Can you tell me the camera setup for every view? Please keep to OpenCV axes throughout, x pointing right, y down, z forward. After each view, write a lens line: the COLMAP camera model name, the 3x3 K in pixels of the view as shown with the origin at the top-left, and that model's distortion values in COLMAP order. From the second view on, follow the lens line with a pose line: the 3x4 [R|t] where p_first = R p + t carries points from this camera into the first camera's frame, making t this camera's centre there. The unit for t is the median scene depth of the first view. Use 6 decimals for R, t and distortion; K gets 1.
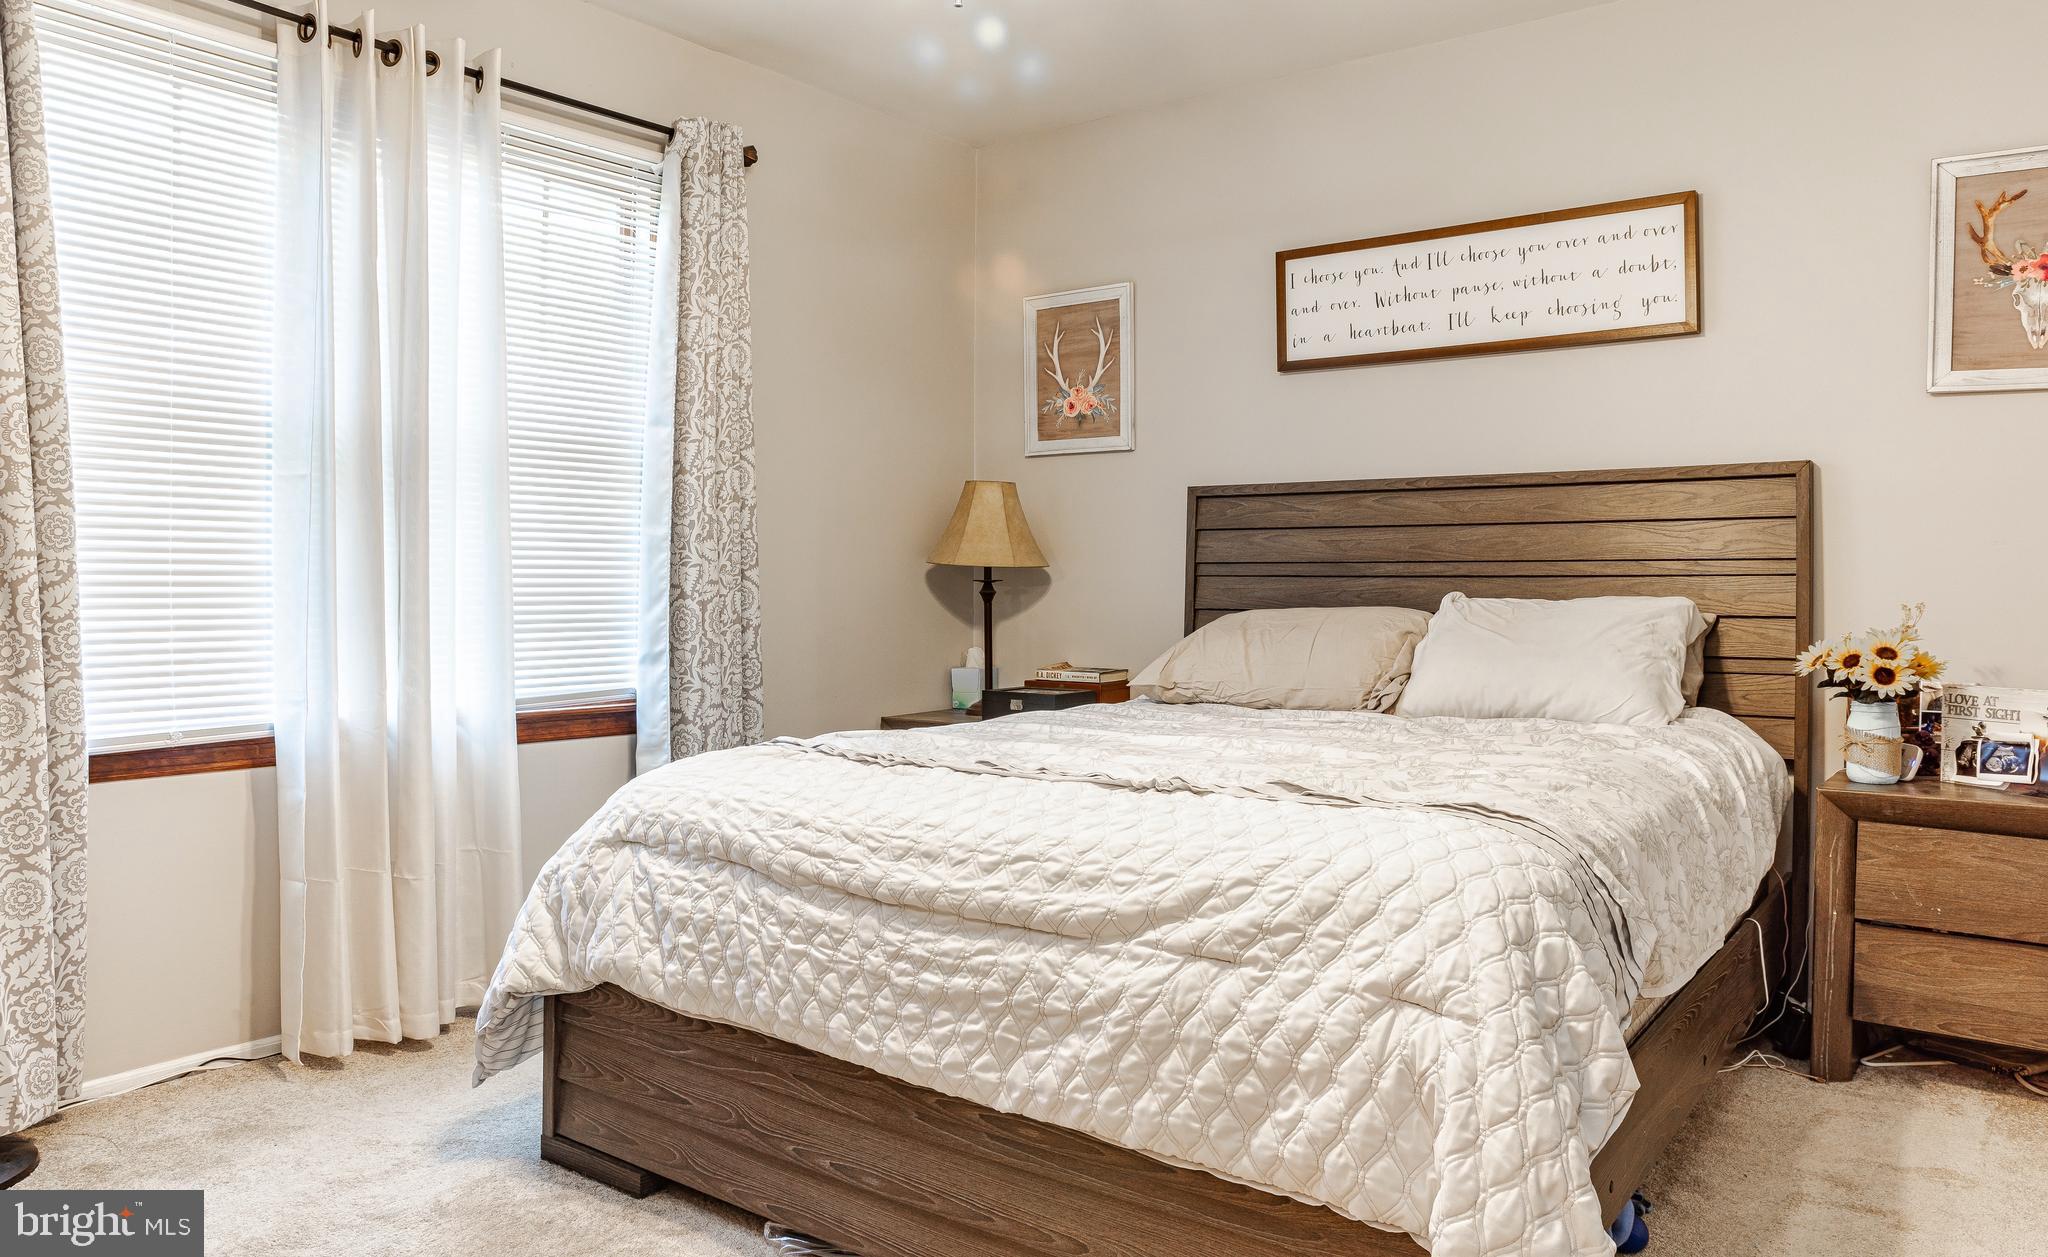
lens RADIAL K [[1367.6, 0, 1008.5], [0, 1367.6, 603.9], [0, 0, 1]] dist [-0.108790, 0.071413]
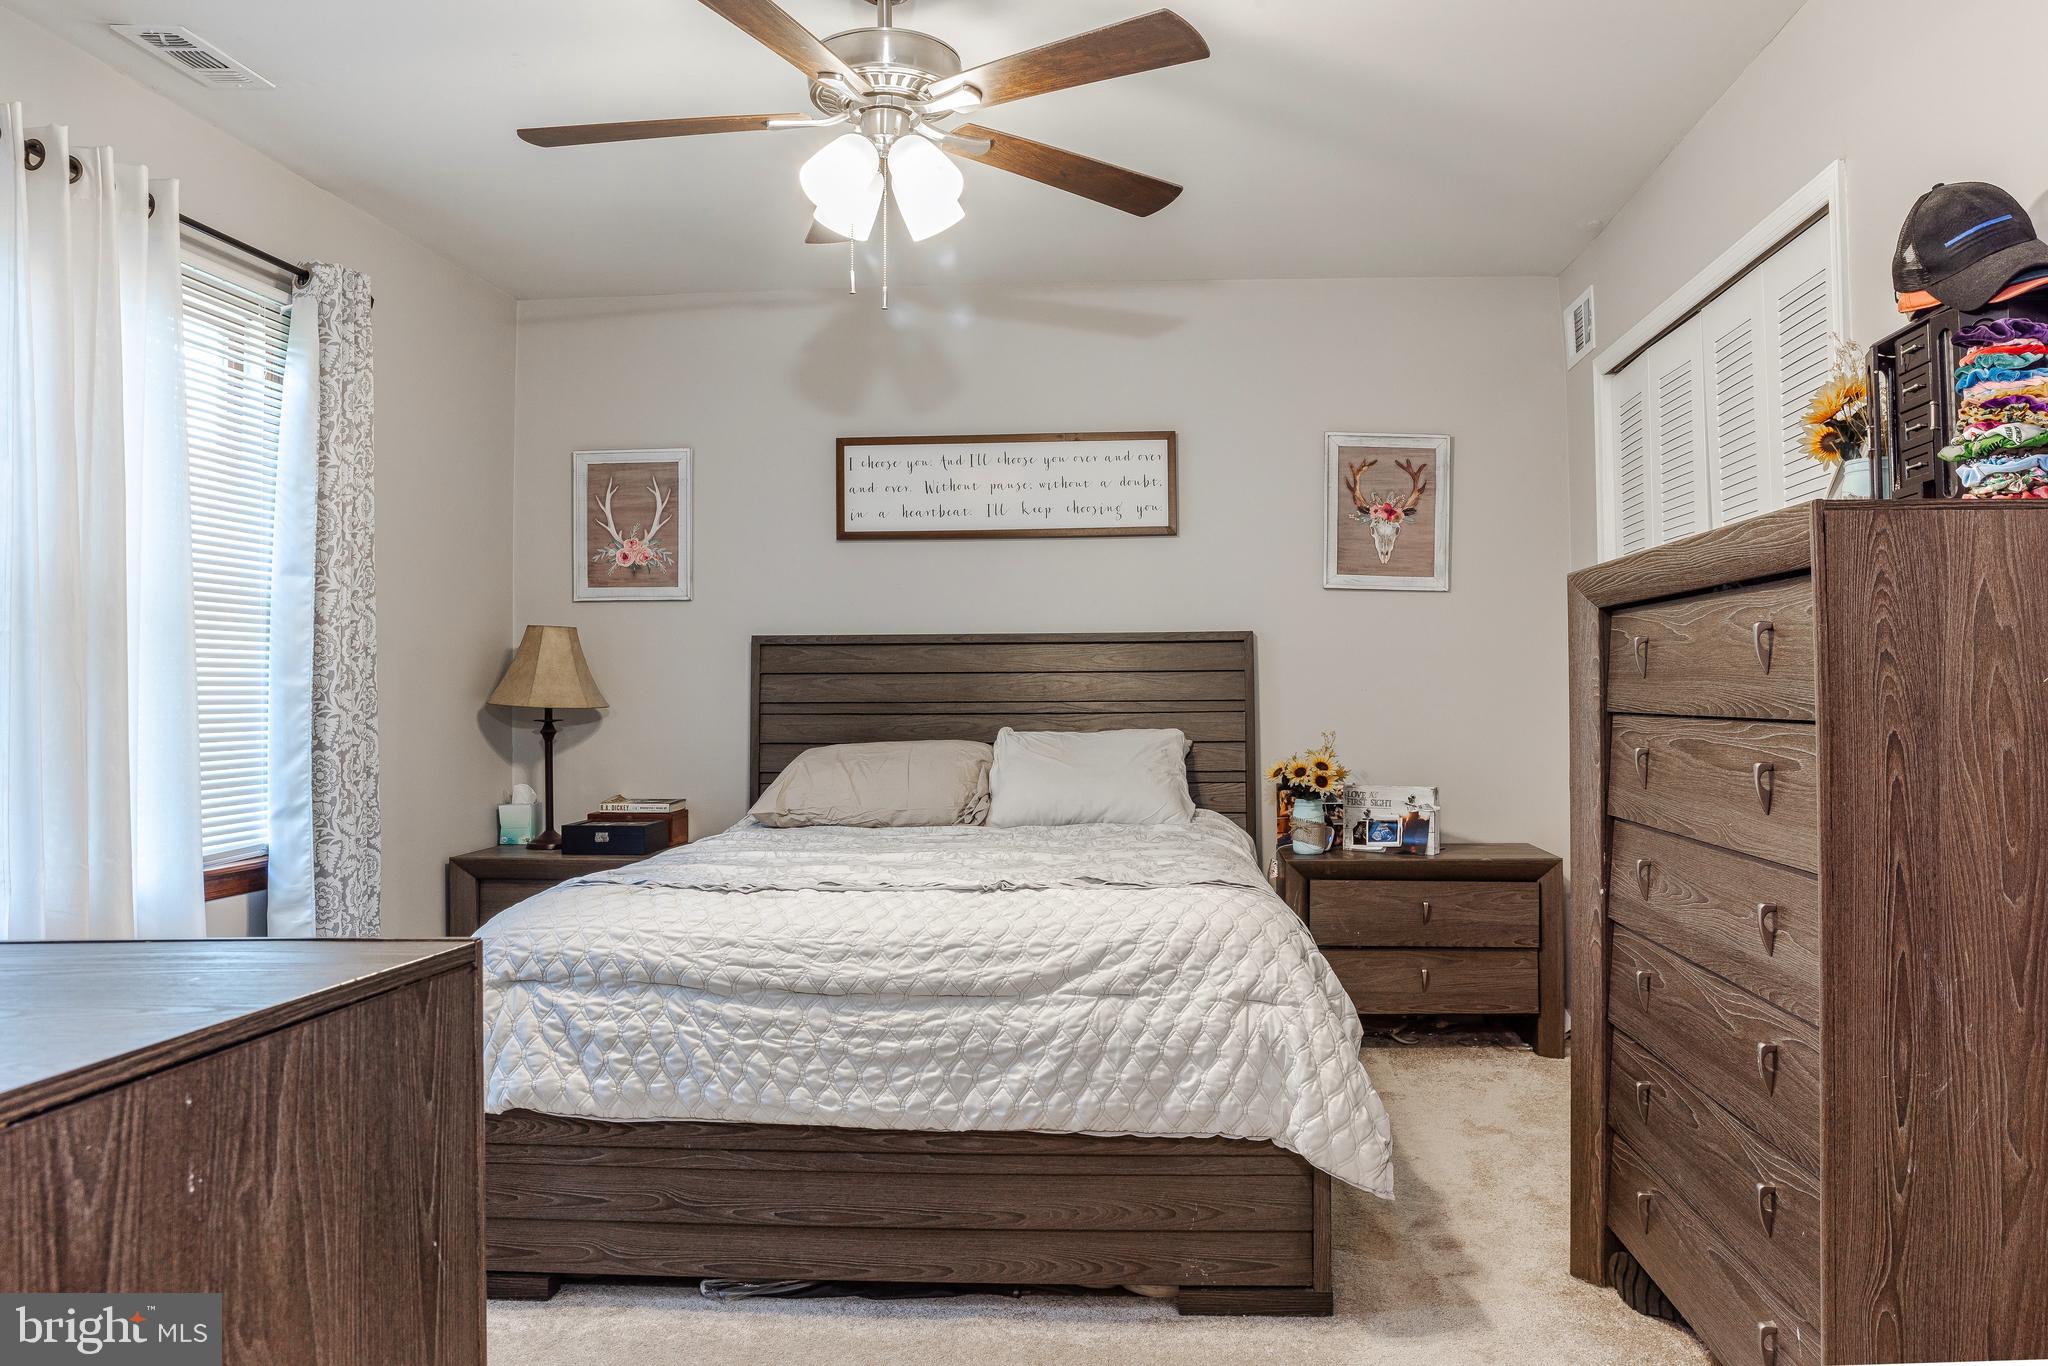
lens RADIAL K [[1397.5, 0, 1036.6], [0, 1397.5, 685.6], [0, 0, 1]] dist [-0.117342, 0.105697]
pose [[0.844409, -0.007137, 0.535651, -0.553583], [0.018025, 0.999724, -0.015096, -0.043998], [-0.535395, 0.022402, 0.844304, -0.193158]]
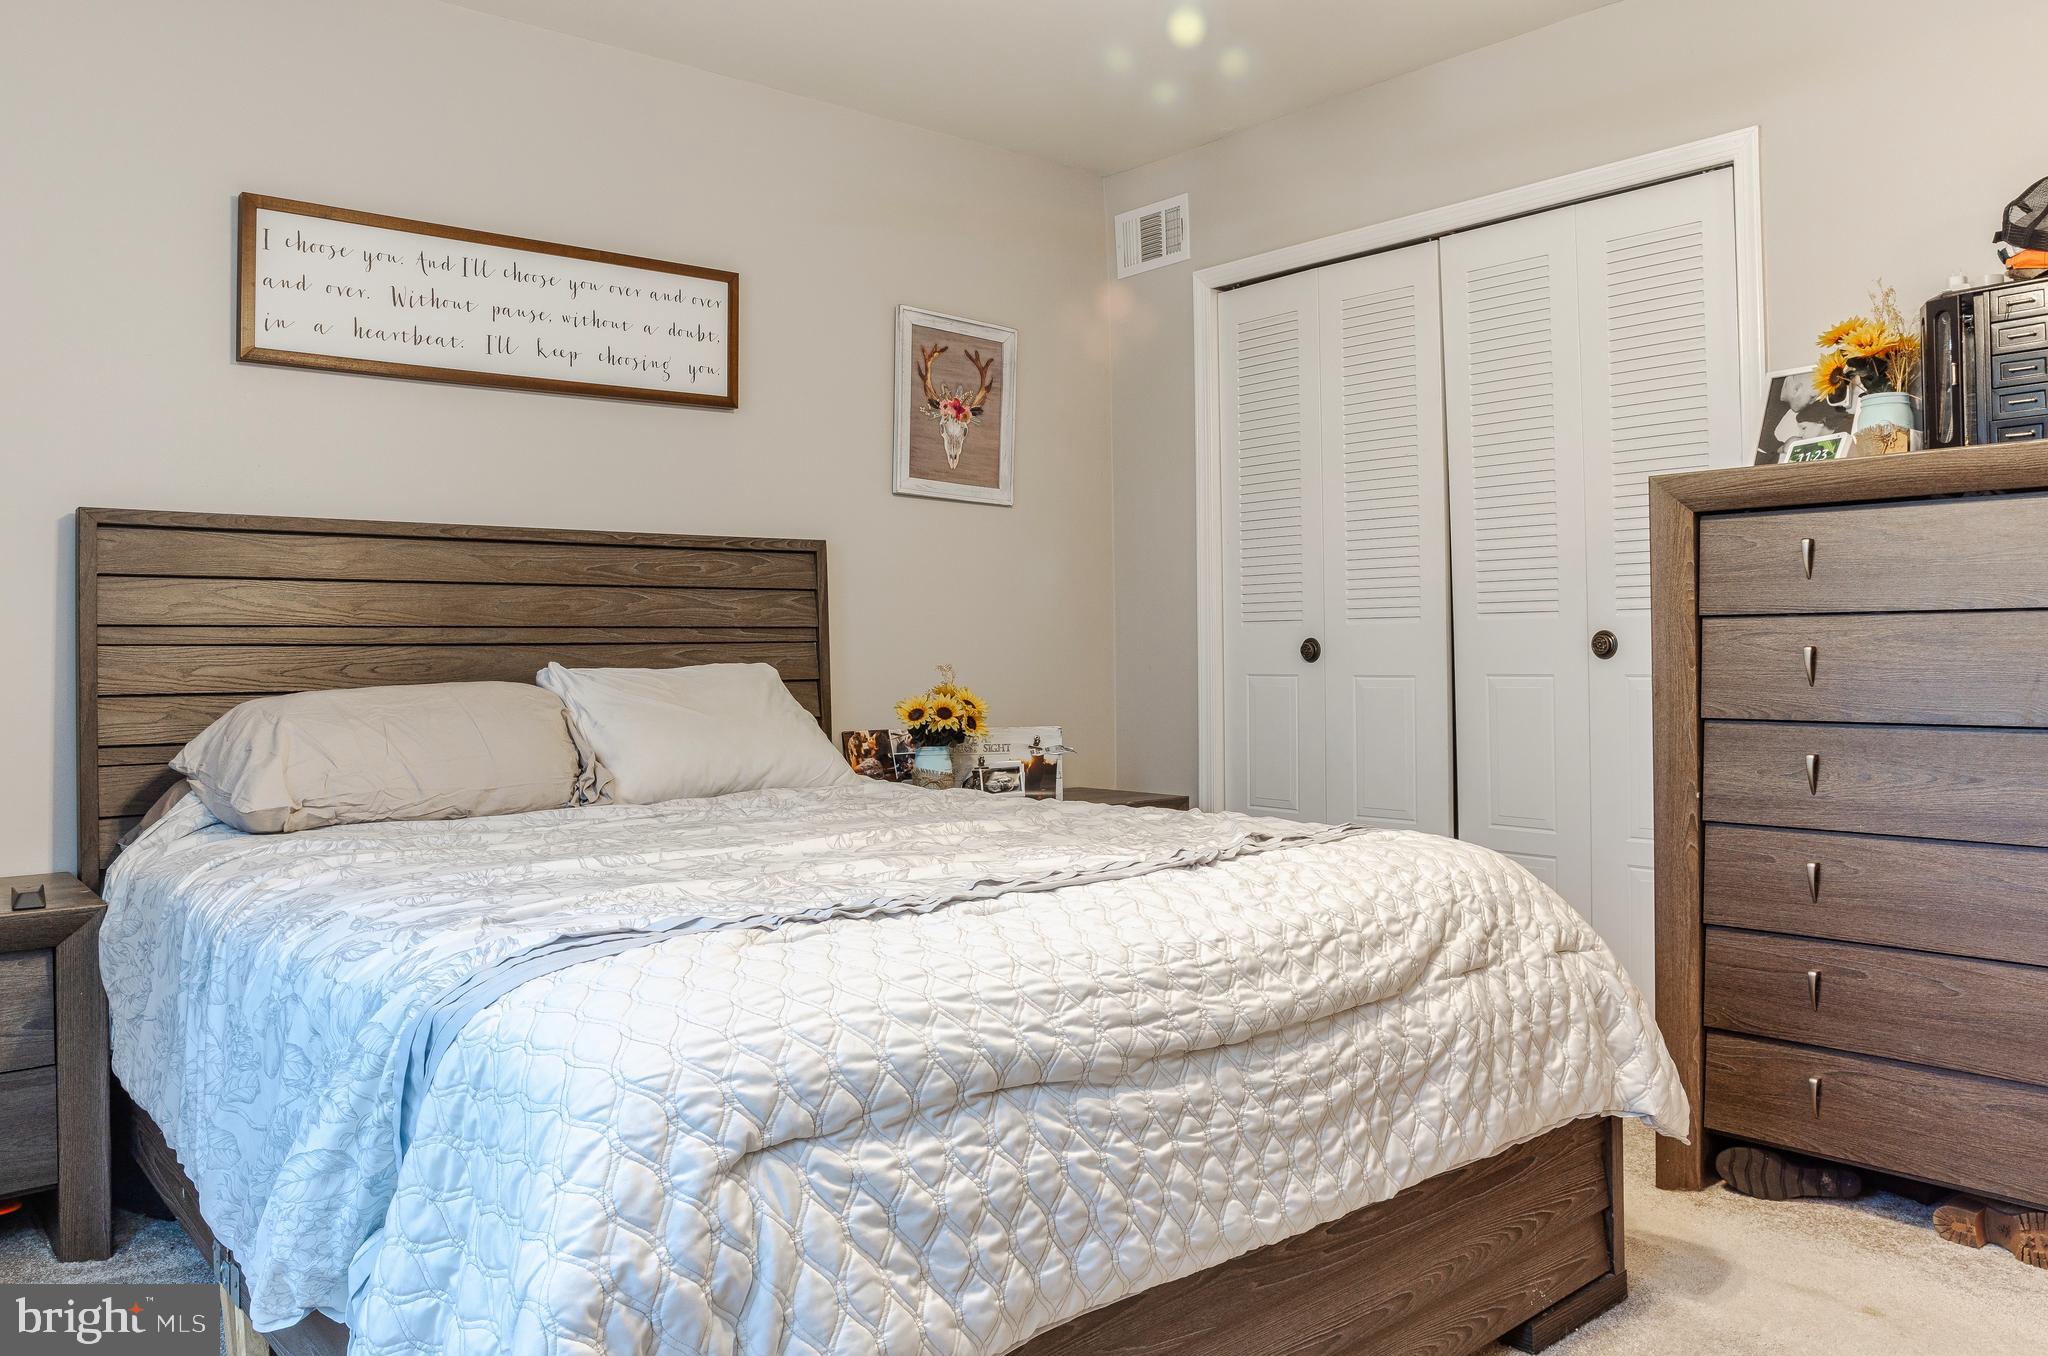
lens RADIAL K [[1514.5, 0, 987.8], [0, 1514.5, 639.7], [0, 0, 1]] dist [-0.109074, 0.066054]
pose [[0.211792, 0.002518, 0.977311, -0.876081], [0.023415, 0.999697, -0.007650, -0.015090], [-0.977034, 0.024504, 0.211669, 0.836089]]
